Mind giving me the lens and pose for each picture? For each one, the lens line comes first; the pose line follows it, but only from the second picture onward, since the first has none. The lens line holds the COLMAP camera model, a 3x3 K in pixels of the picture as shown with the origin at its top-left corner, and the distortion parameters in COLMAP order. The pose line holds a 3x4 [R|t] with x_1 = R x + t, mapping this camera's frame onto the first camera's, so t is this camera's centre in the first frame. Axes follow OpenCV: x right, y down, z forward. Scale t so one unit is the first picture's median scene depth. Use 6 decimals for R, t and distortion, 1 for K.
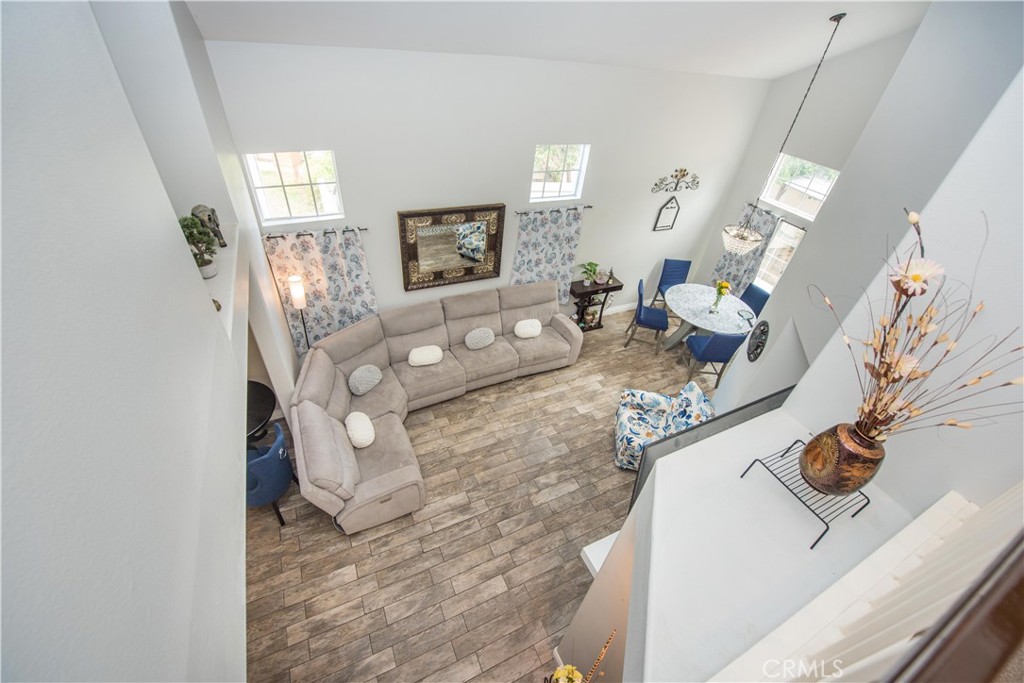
lens RADIAL K [[407.8, 0, 512.5], [0, 407.8, 344.6], [0, 0, 1]] dist [-0.021094, -0.000833]
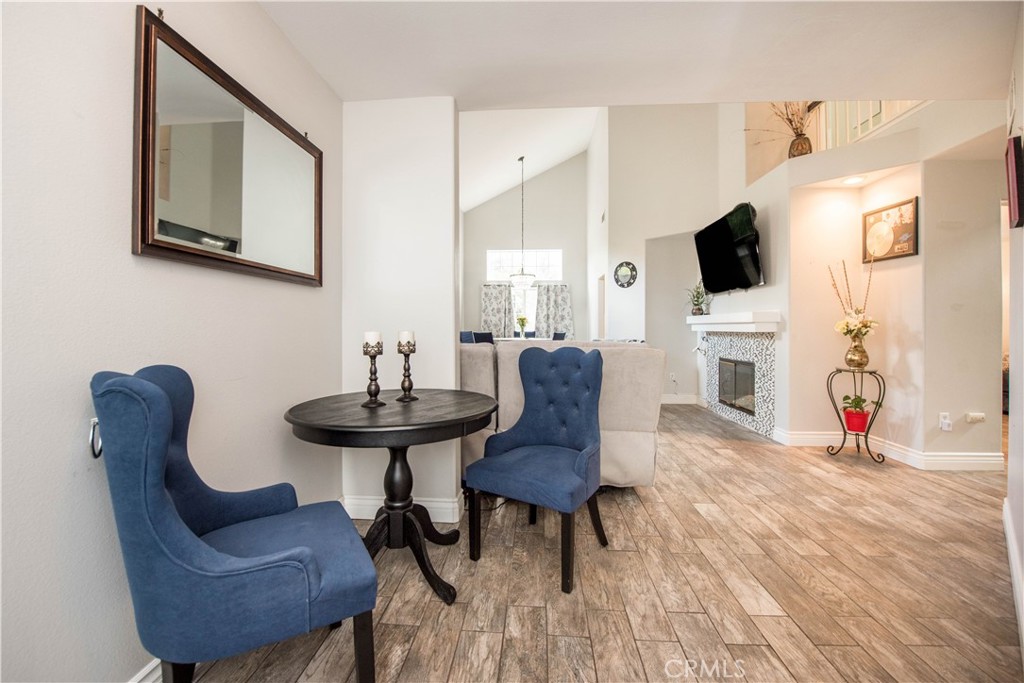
lens RADIAL K [[419.8, 0, 510.1], [0, 419.8, 339.5], [0, 0, 1]] dist [-0.019105, -0.000389]
pose [[0.486881, -0.110348, 0.866470, -0.673775], [0.577693, 0.784724, -0.224676, 0.185698], [-0.655147, 0.609944, 0.445815, 0.434860]]
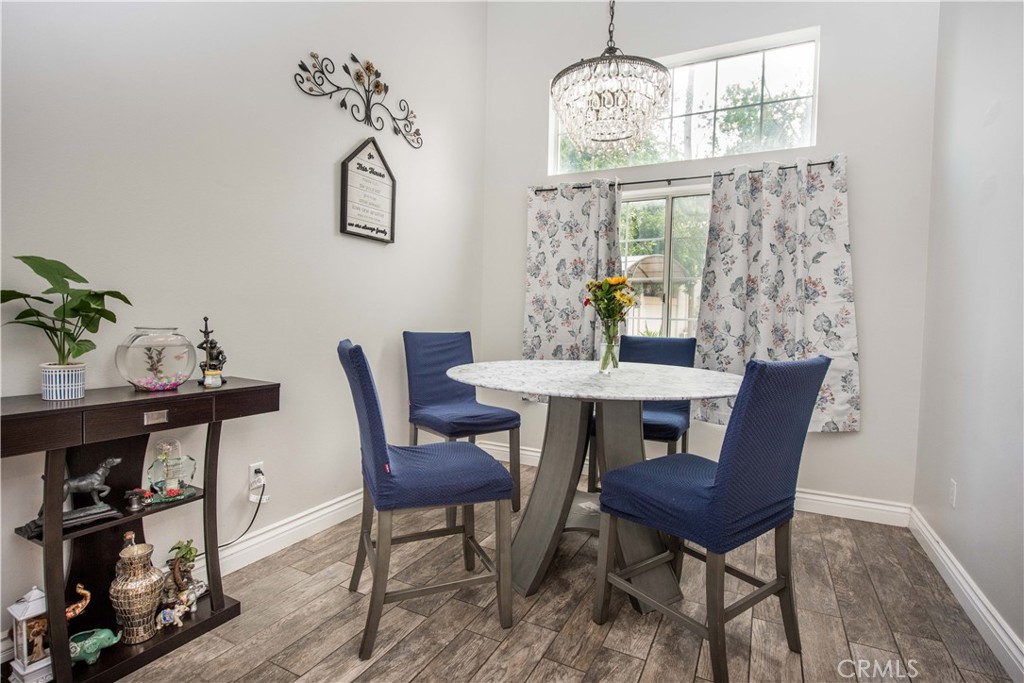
lens RADIAL K [[511.0, 0, 512.0], [0, 511.0, 341.5], [0, 0, 1]] dist [-0.001538, -0.000381]
pose [[0.799146, -0.108029, 0.591351, 0.217925], [0.414297, 0.811761, -0.411584, 0.015382], [-0.435573, 0.573911, 0.693472, 0.752312]]
